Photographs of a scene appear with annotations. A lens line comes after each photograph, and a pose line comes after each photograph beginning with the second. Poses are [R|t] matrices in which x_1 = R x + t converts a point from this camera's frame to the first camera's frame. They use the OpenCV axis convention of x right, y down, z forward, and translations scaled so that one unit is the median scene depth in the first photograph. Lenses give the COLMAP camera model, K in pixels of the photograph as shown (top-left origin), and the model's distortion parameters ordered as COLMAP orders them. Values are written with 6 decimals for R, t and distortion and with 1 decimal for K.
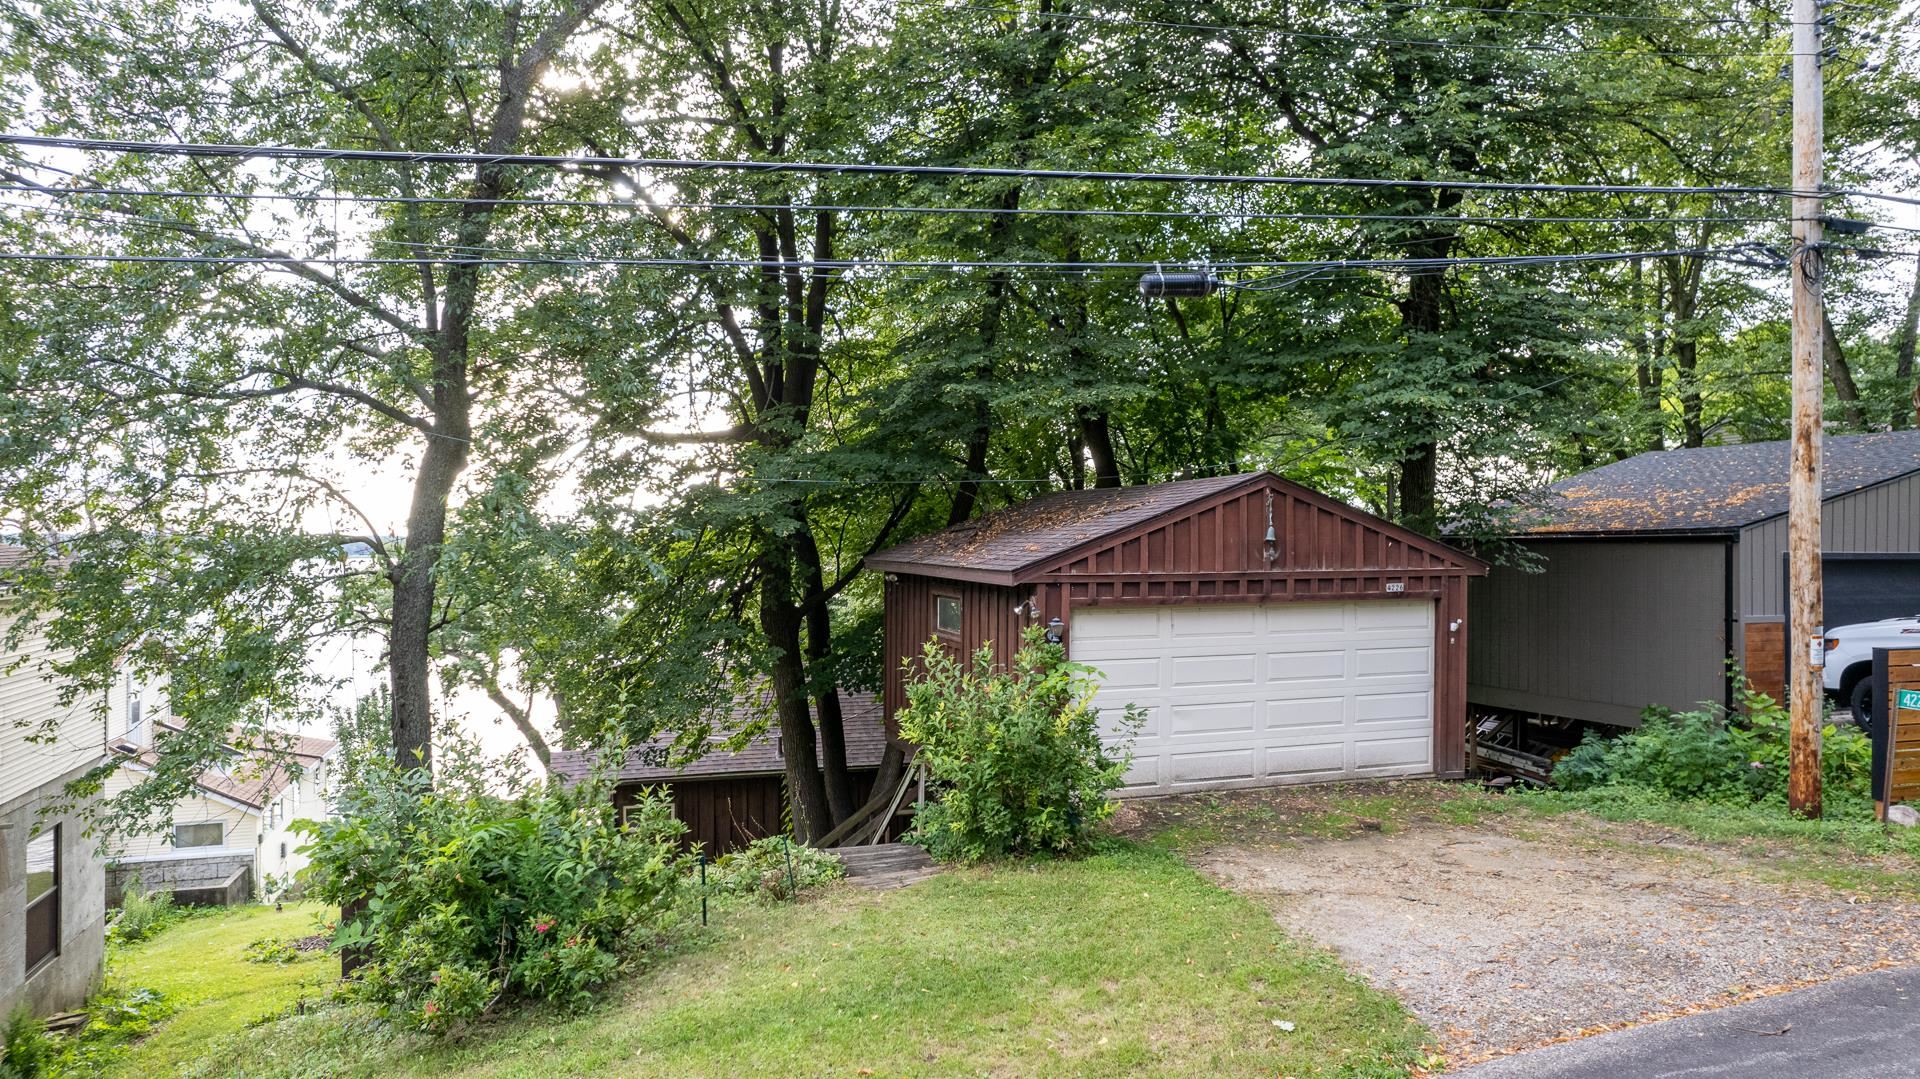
lens RADIAL K [[1348.0, 0, 960.0], [0, 1348.0, 539.5], [0, 0, 1]] dist [-0.070073, 0.083013]
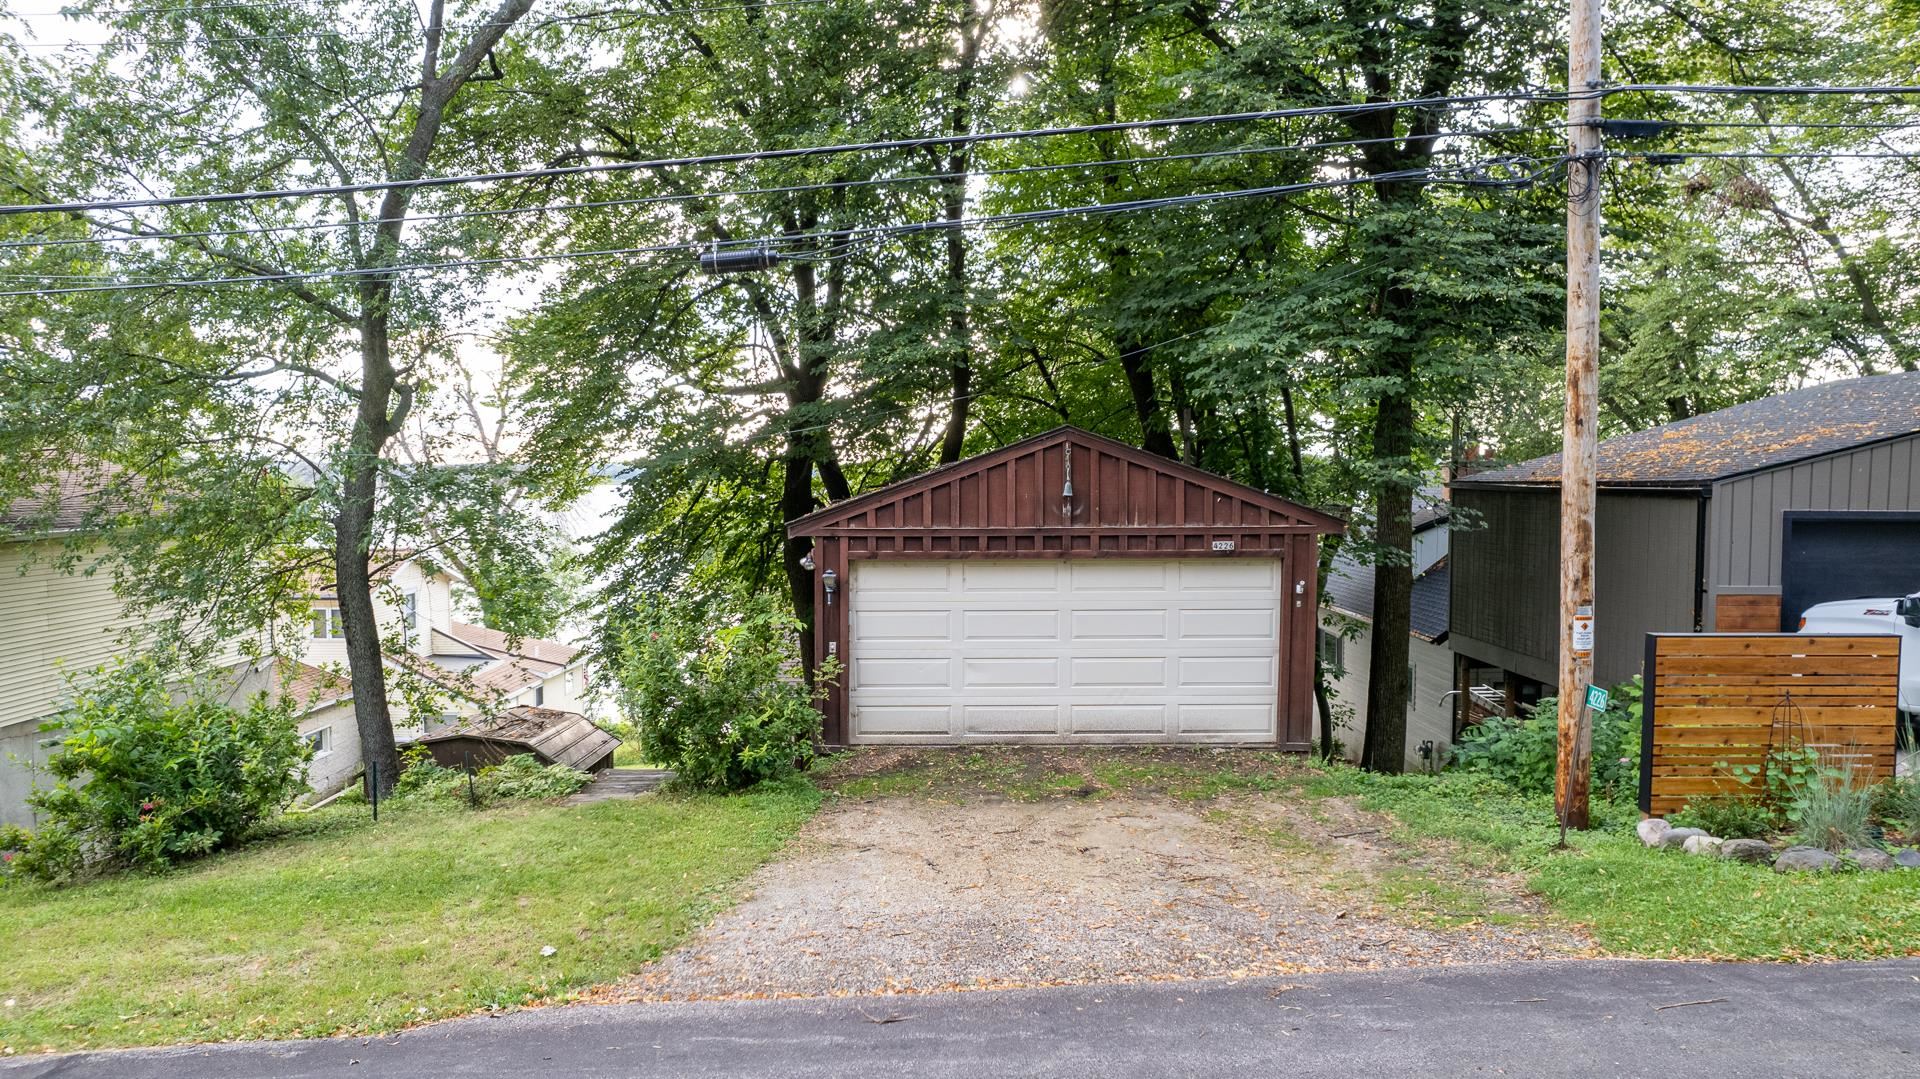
lens RADIAL K [[1348.0, 0, 960.0], [0, 1348.0, 539.5], [0, 0, 1]] dist [-0.070073, 0.083013]
pose [[0.933654, 0.018142, -0.357716, 0.526772], [0.002081, 0.998425, 0.056068, -0.023803], [0.358170, -0.053093, 0.932146, 0.053555]]
